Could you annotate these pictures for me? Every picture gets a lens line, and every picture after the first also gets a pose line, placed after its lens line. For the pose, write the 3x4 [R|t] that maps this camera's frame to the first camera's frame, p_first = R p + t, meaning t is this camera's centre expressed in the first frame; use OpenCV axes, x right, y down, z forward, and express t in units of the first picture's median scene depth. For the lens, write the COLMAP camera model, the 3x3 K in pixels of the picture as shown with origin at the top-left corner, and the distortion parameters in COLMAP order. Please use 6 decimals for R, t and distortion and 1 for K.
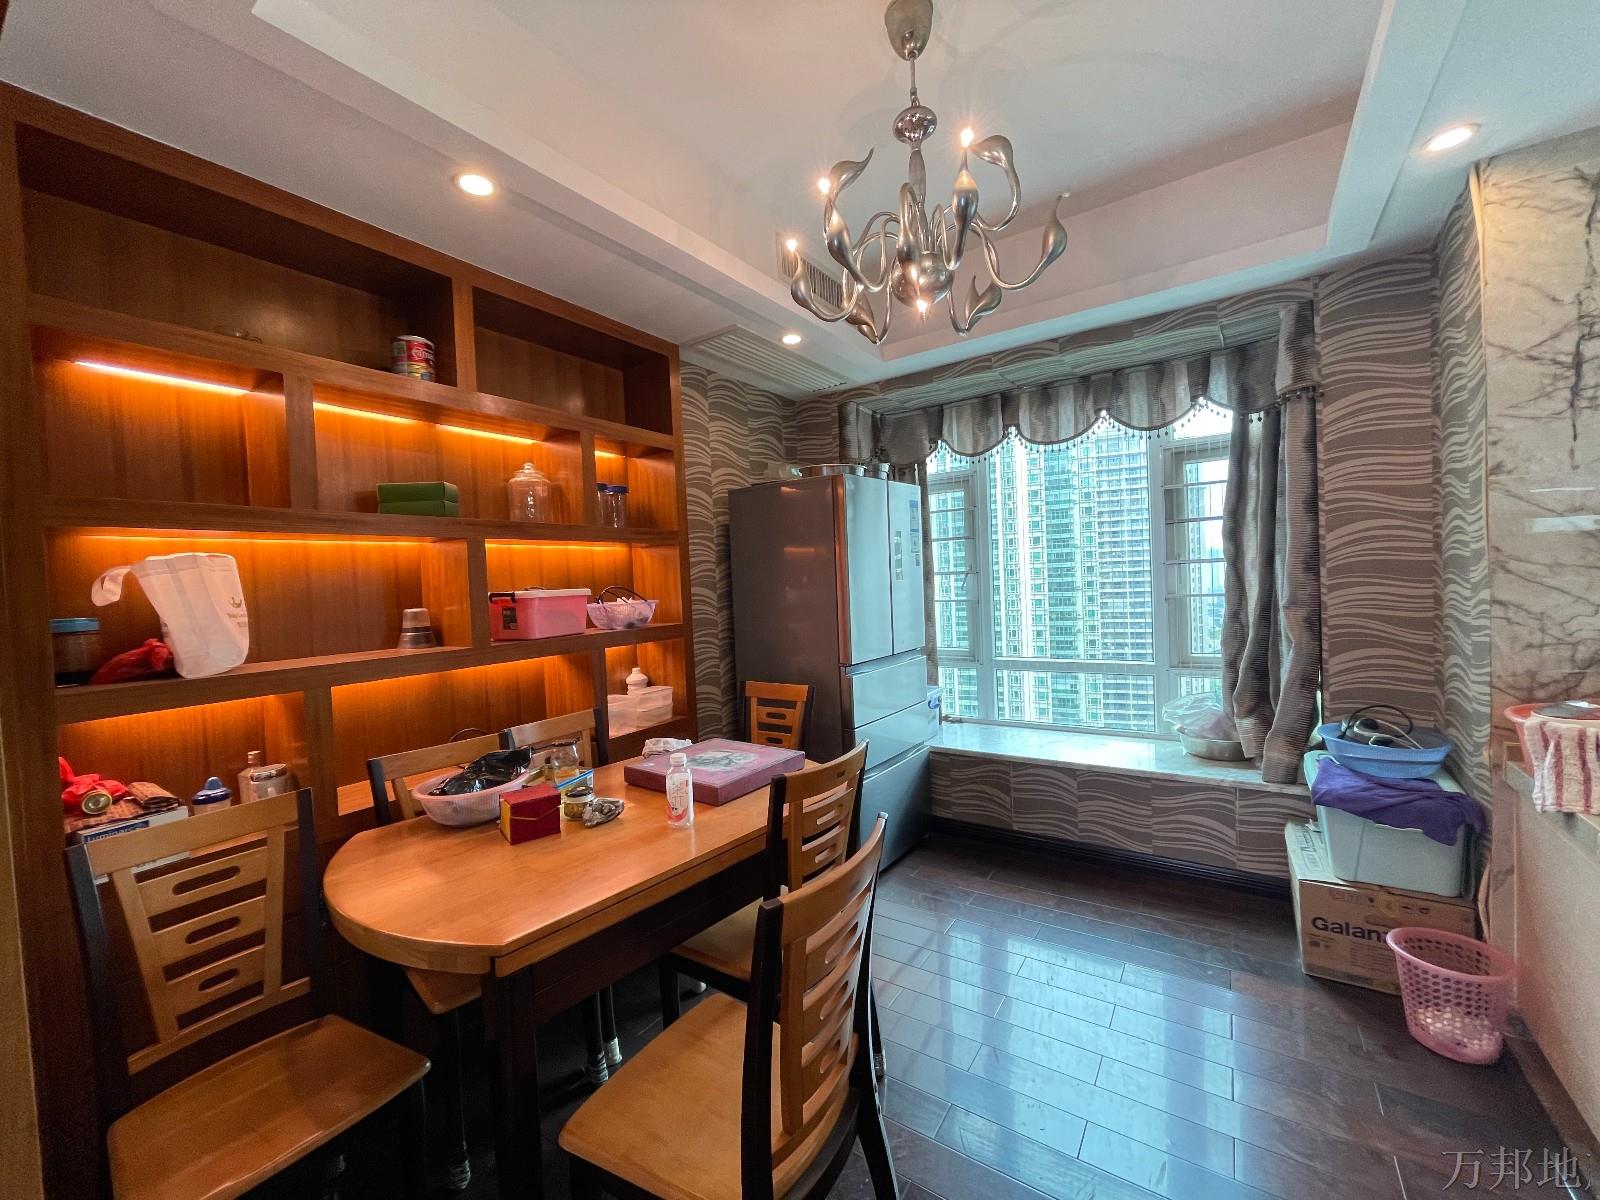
lens RADIAL K [[644.5, 0, 800.0], [0, 644.5, 600.0], [0, 0, 1]] dist [-0.000090, 0.000038]
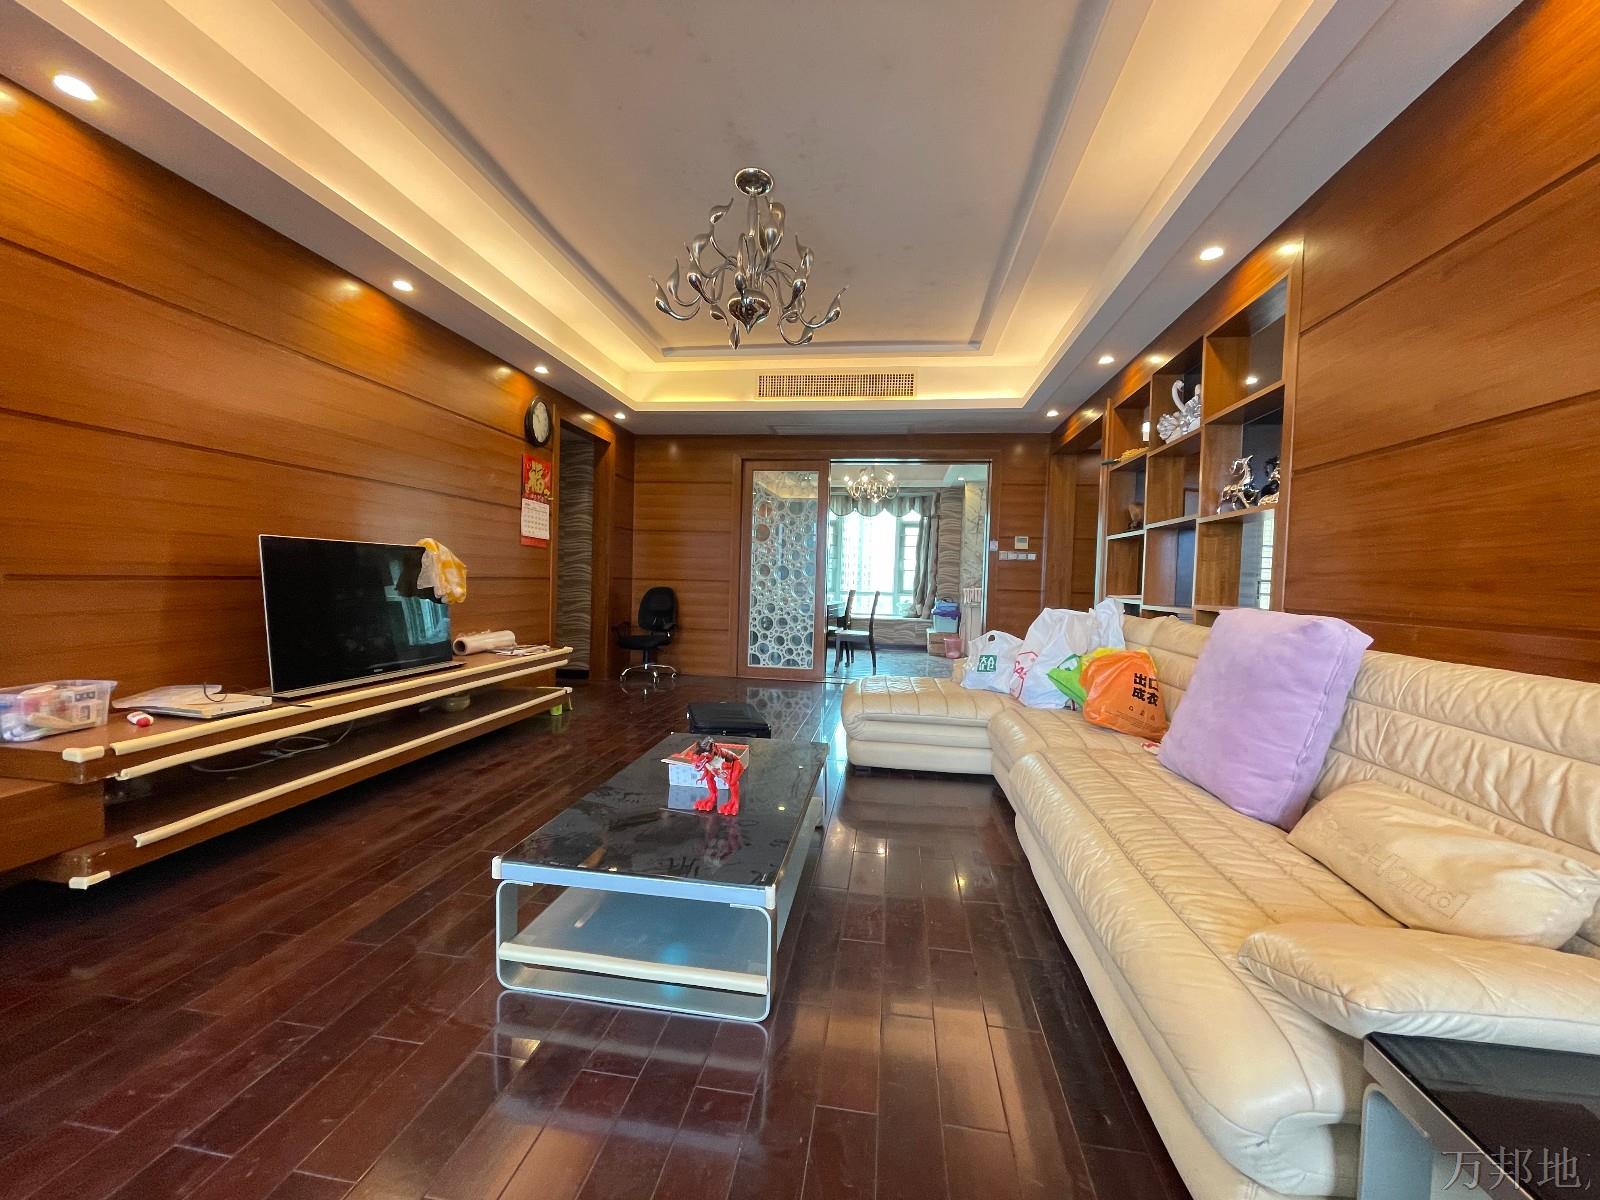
lens RADIAL K [[644.5, 0, 800.0], [0, 644.5, 600.0], [0, 0, 1]] dist [-0.000090, 0.000038]
pose [[0.897764, 0.060328, 0.436327, -1.310123], [-0.060027, 0.998092, -0.014492, 0.228809], [-0.436368, -0.013181, 0.899672, -1.728558]]
